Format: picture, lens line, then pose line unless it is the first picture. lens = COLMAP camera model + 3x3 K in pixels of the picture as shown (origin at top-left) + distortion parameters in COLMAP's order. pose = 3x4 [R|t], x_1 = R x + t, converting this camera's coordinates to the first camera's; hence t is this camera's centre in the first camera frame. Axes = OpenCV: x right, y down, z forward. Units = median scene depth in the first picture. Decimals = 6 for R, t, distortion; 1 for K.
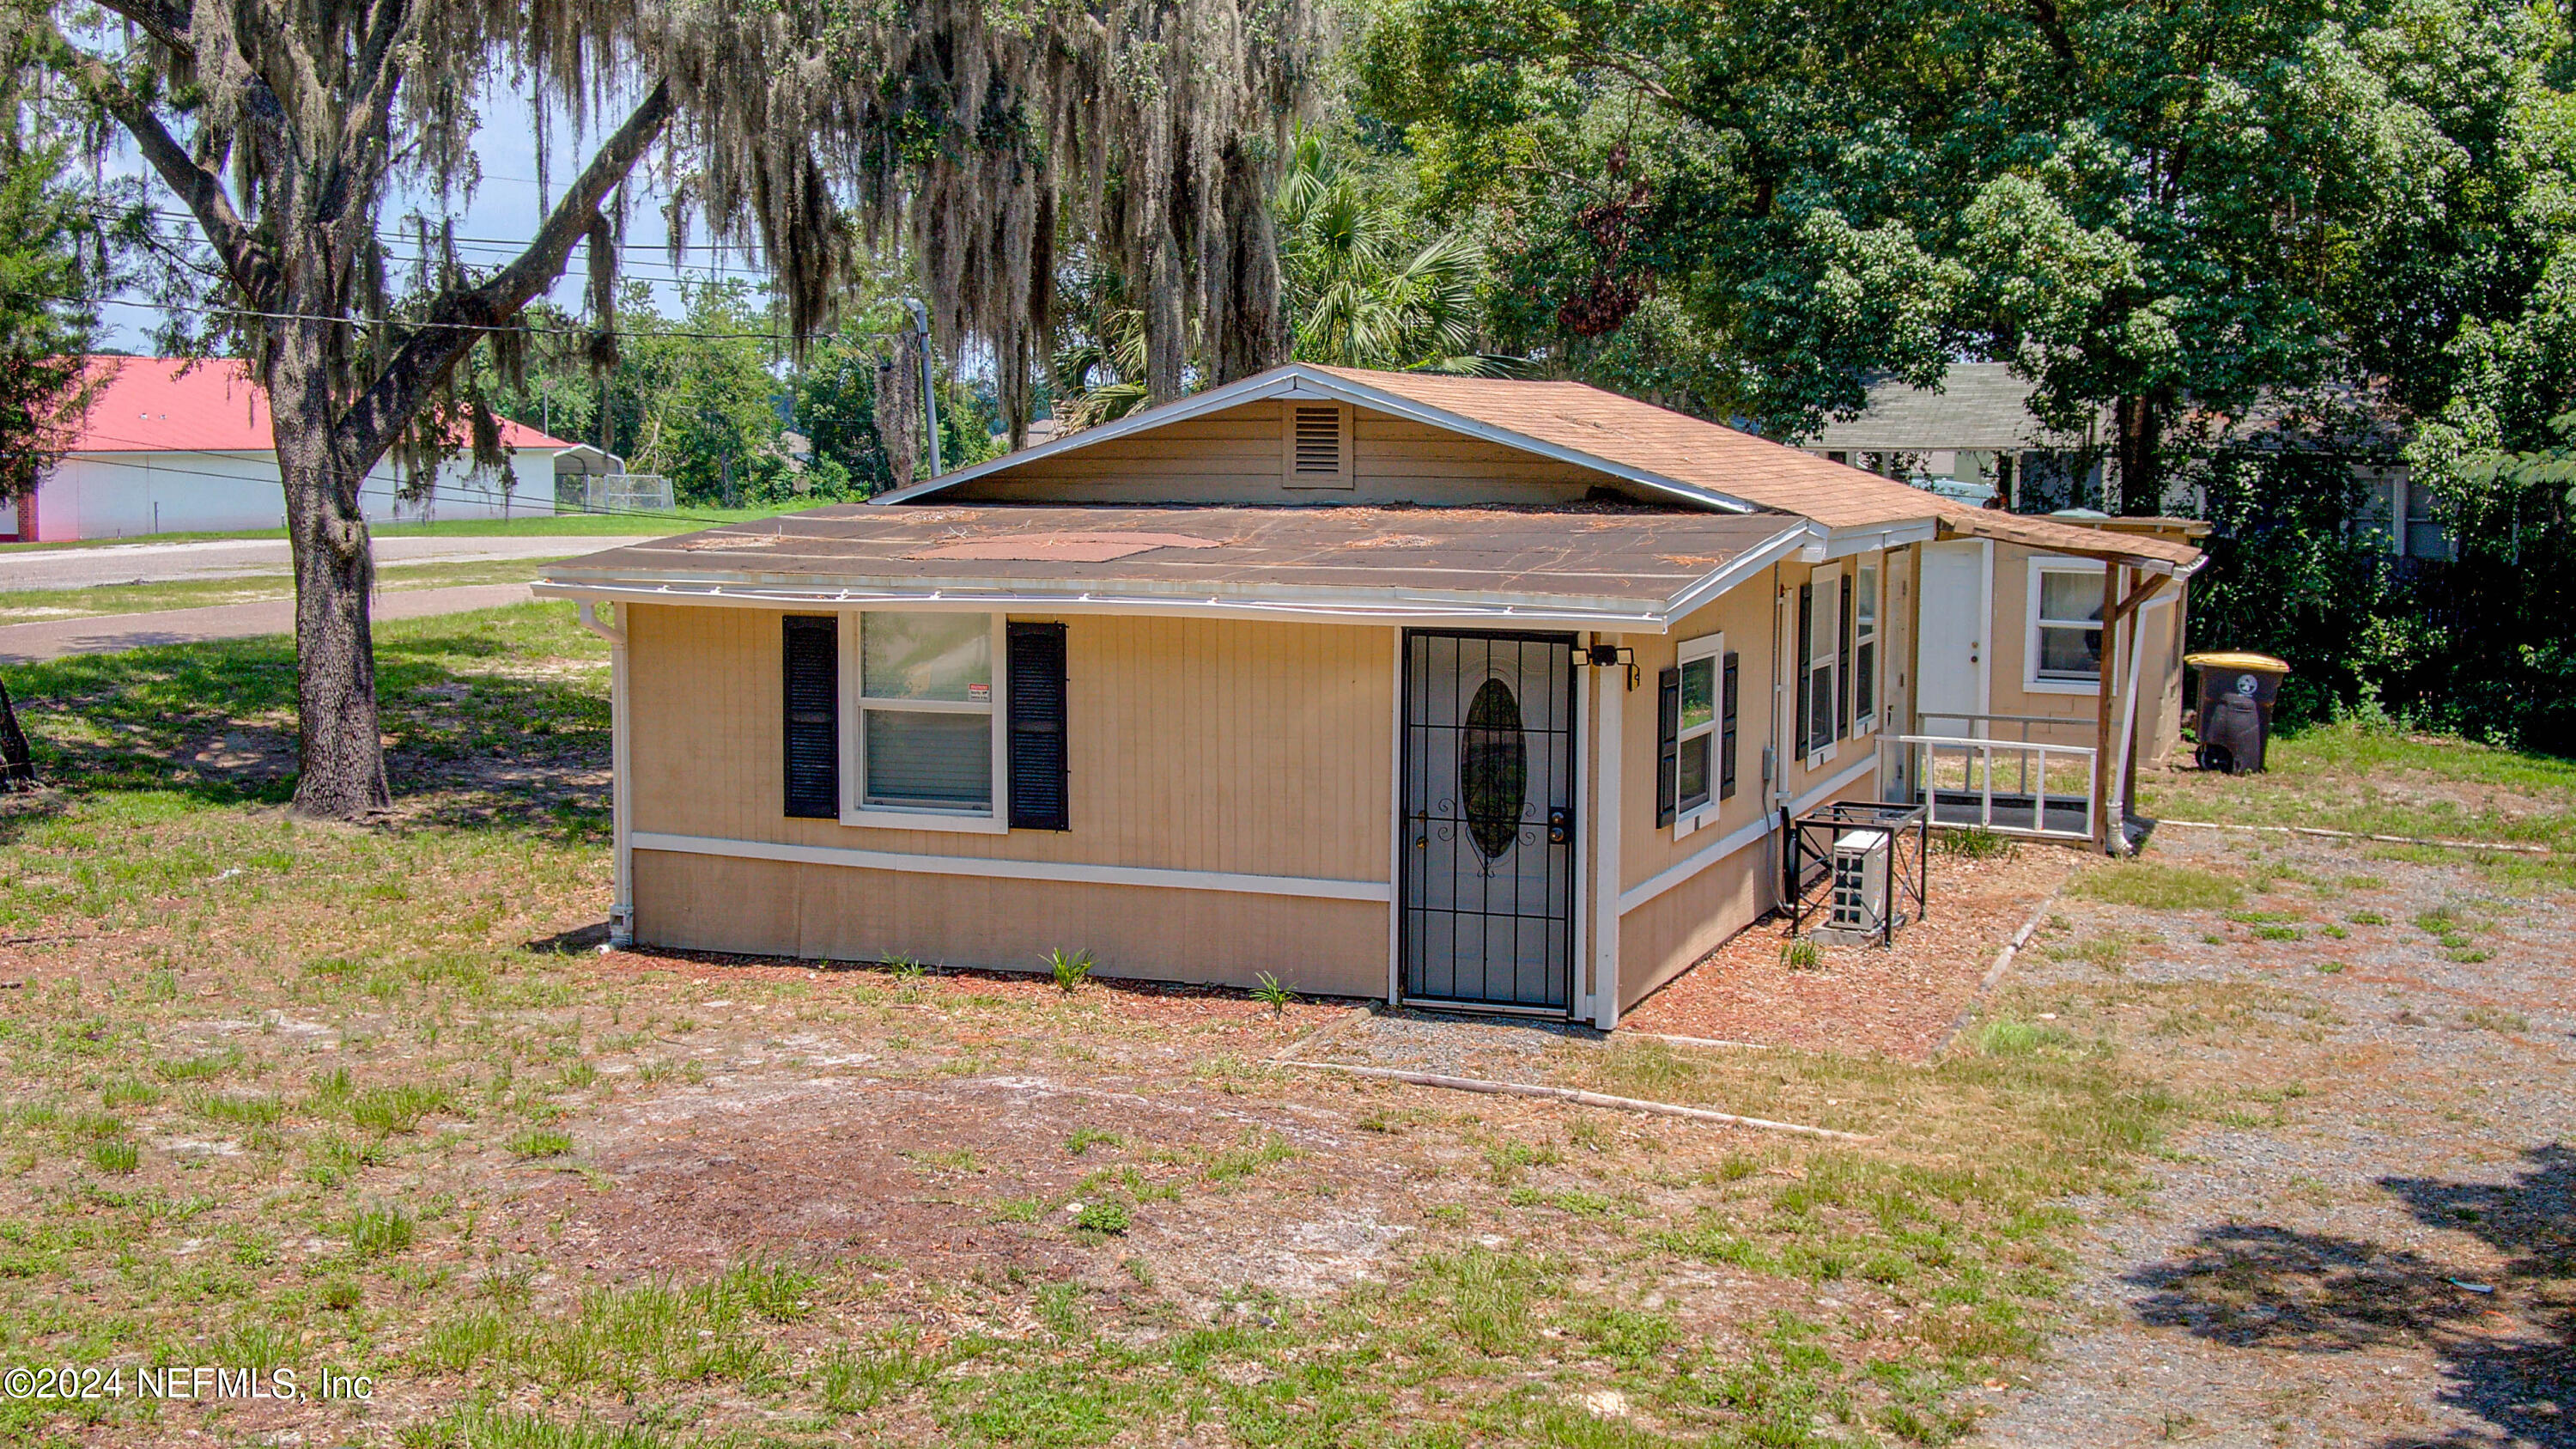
lens RADIAL K [[2964.4, 0, 1270.1], [0, 2964.4, 724.9], [0, 0, 1]] dist [-0.084321, 0.000000]
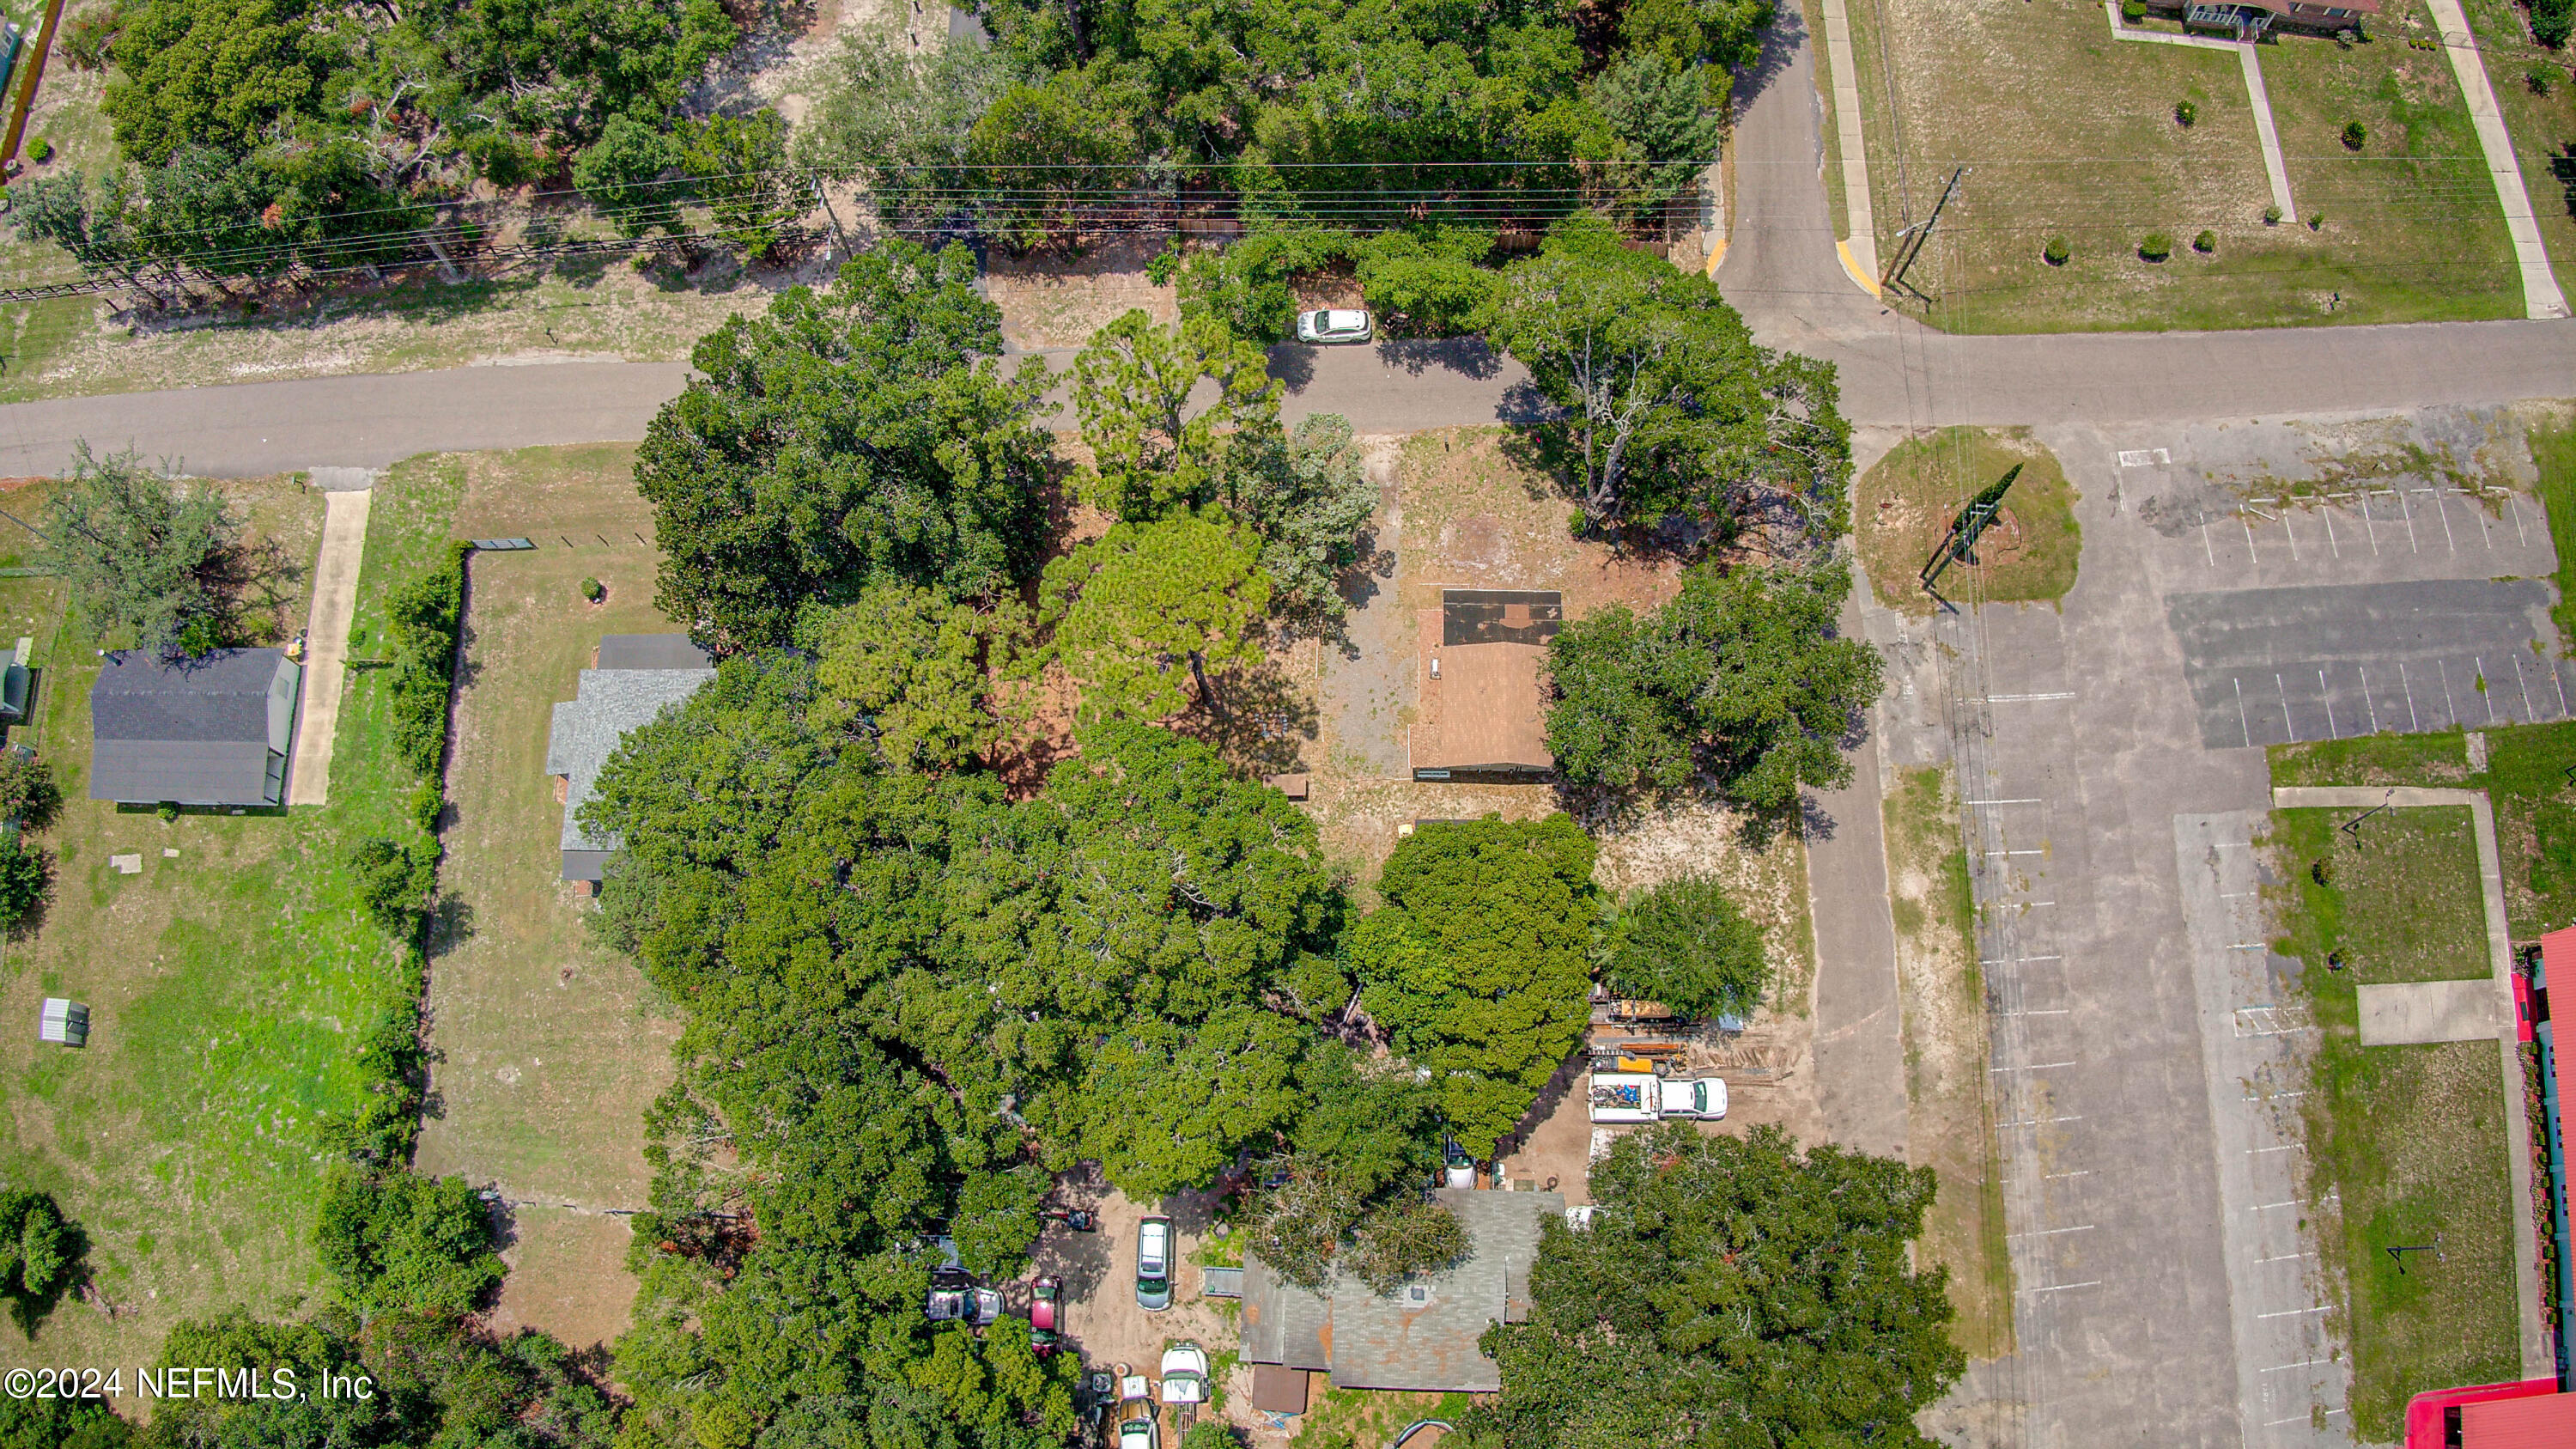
lens RADIAL K [[1812.6, 0, 1278.8], [0, 1812.6, 724.5], [0, 0, 1]] dist [-0.154957, -0.037726]
pose [[-0.940393, 0.327044, -0.093292, 1.260128], [-0.034881, 0.180119, 0.983026, -5.498710], [0.338296, 0.927685, -0.157975, 1.923110]]
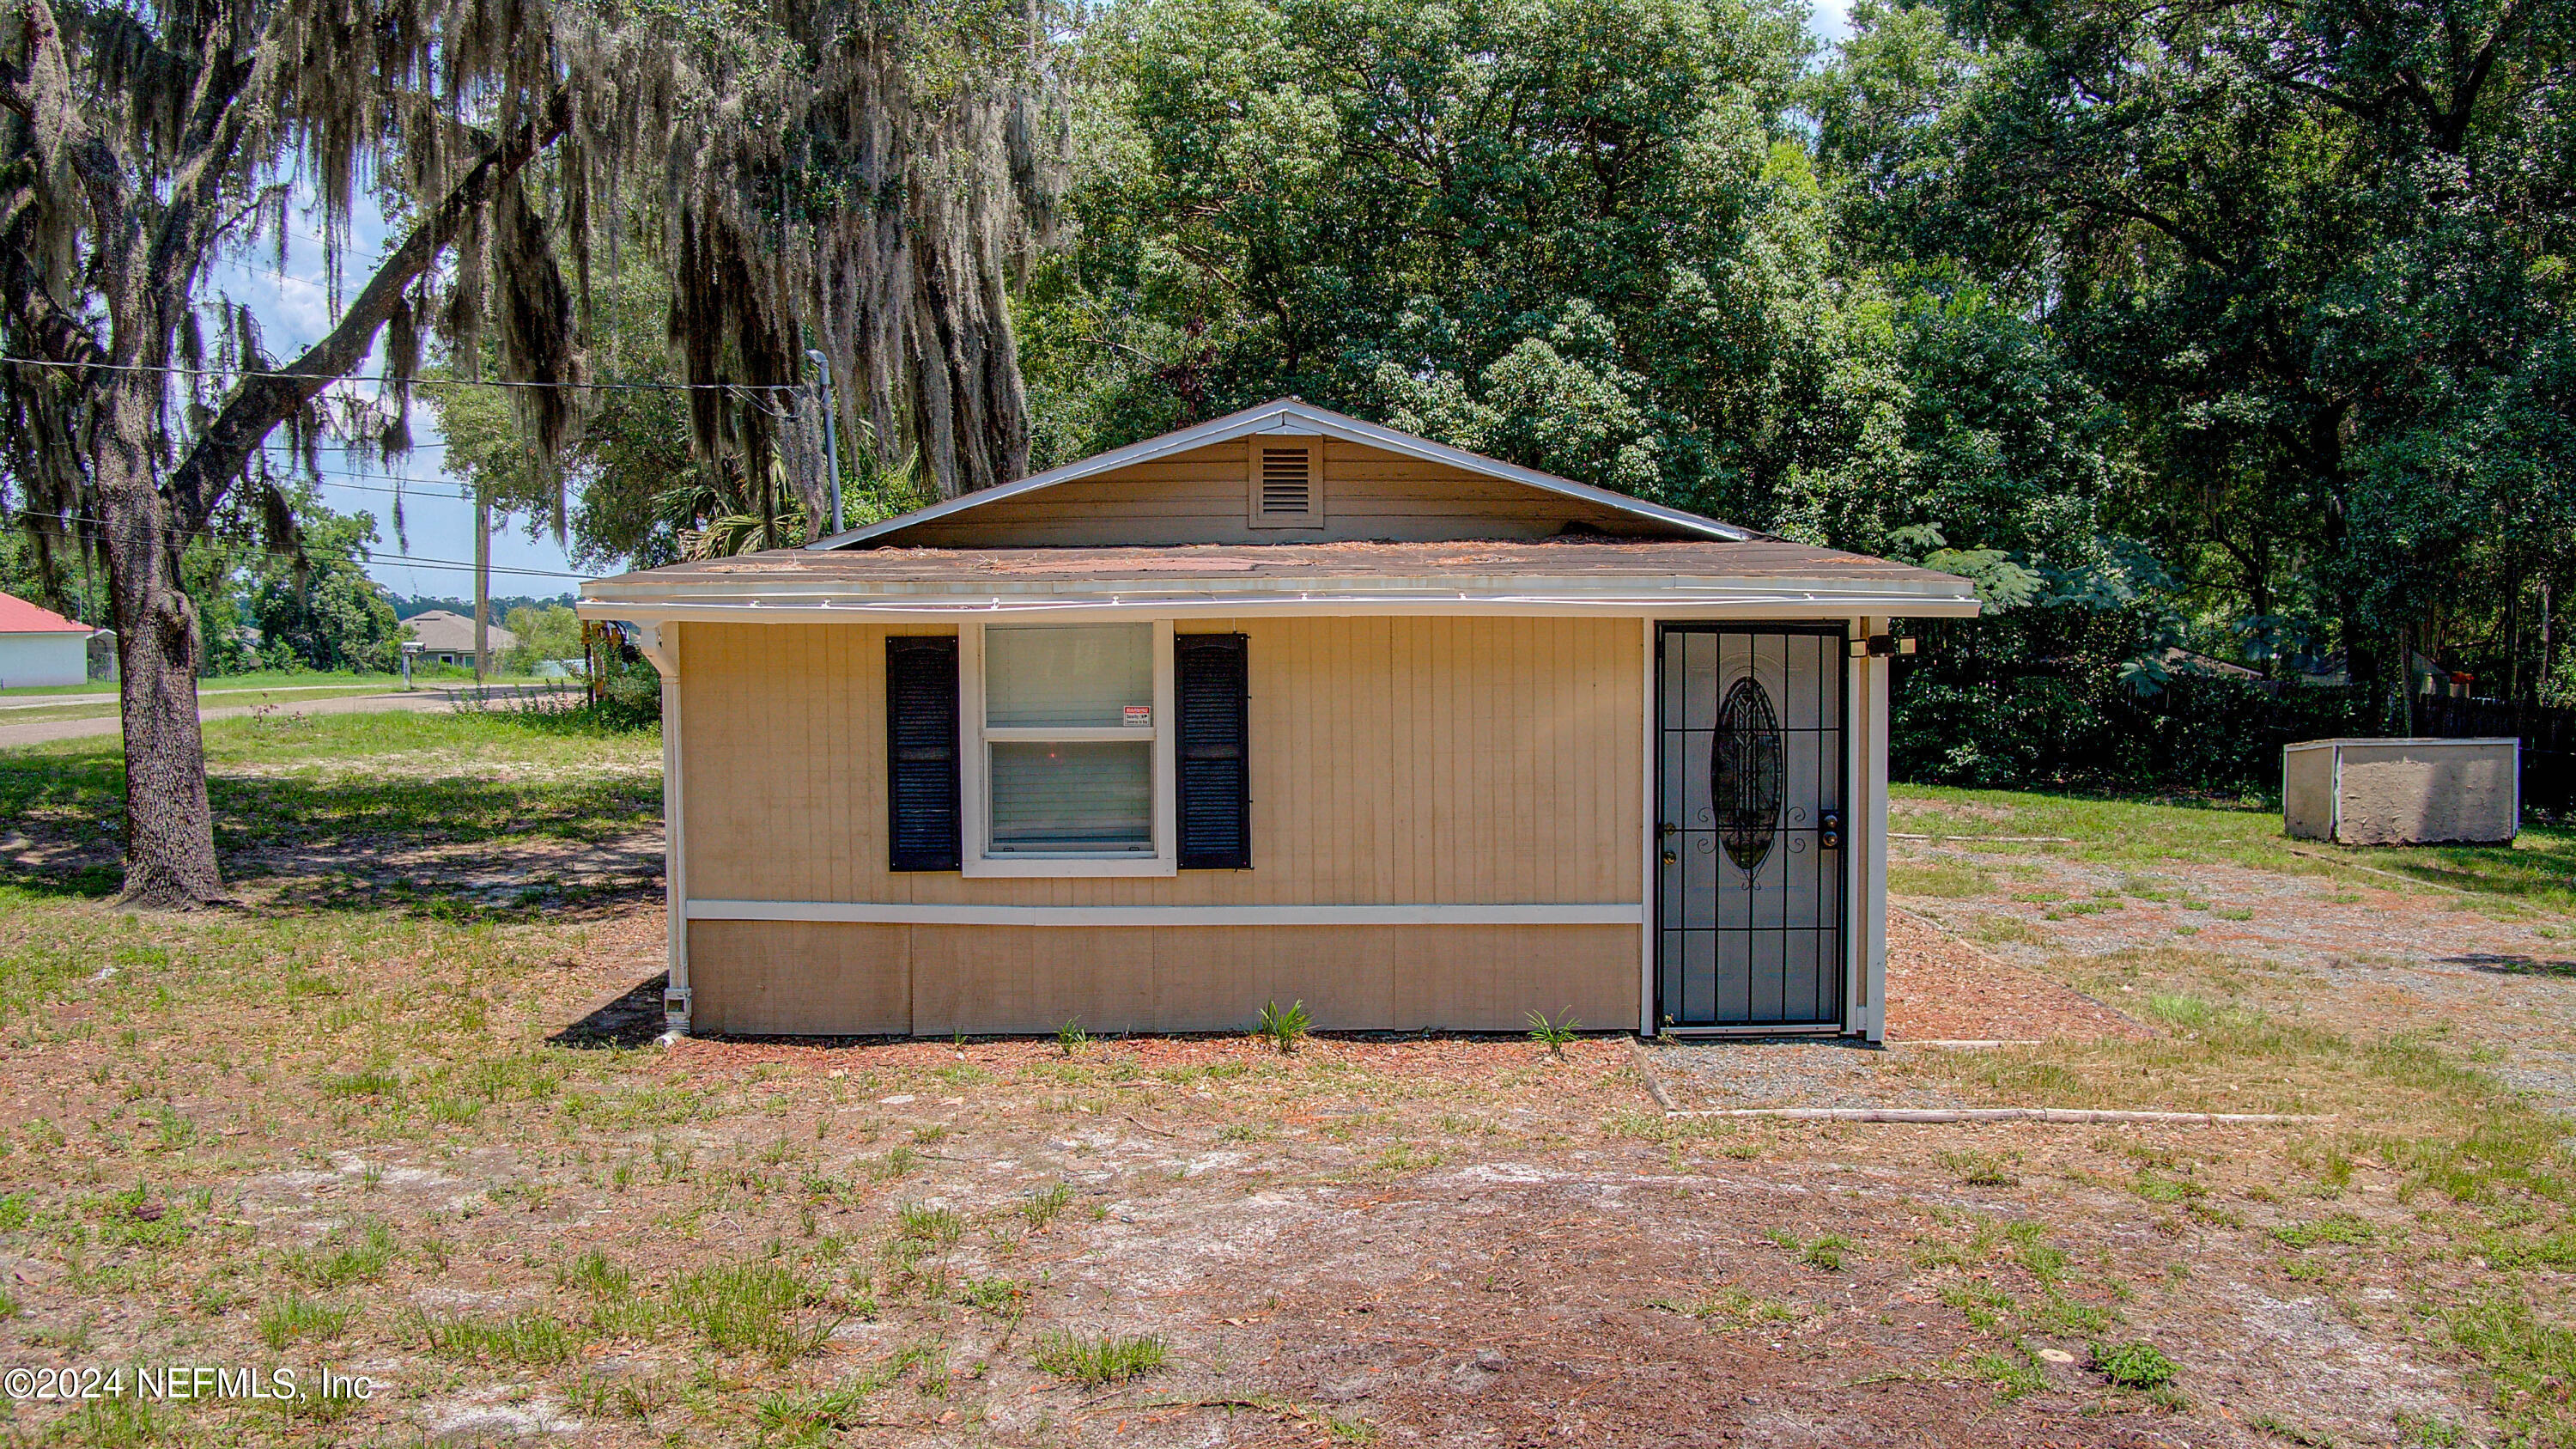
lens RADIAL K [[1992.9, 0, 1275.3], [0, 1992.9, 713.3], [0, 0, 1]] dist [-0.156417, -0.031454]
pose [[0.936818, -0.023190, 0.349048, -0.243878], [0.042596, 0.997938, -0.048022, 0.016708], [-0.347215, 0.059856, 0.935874, 0.397486]]
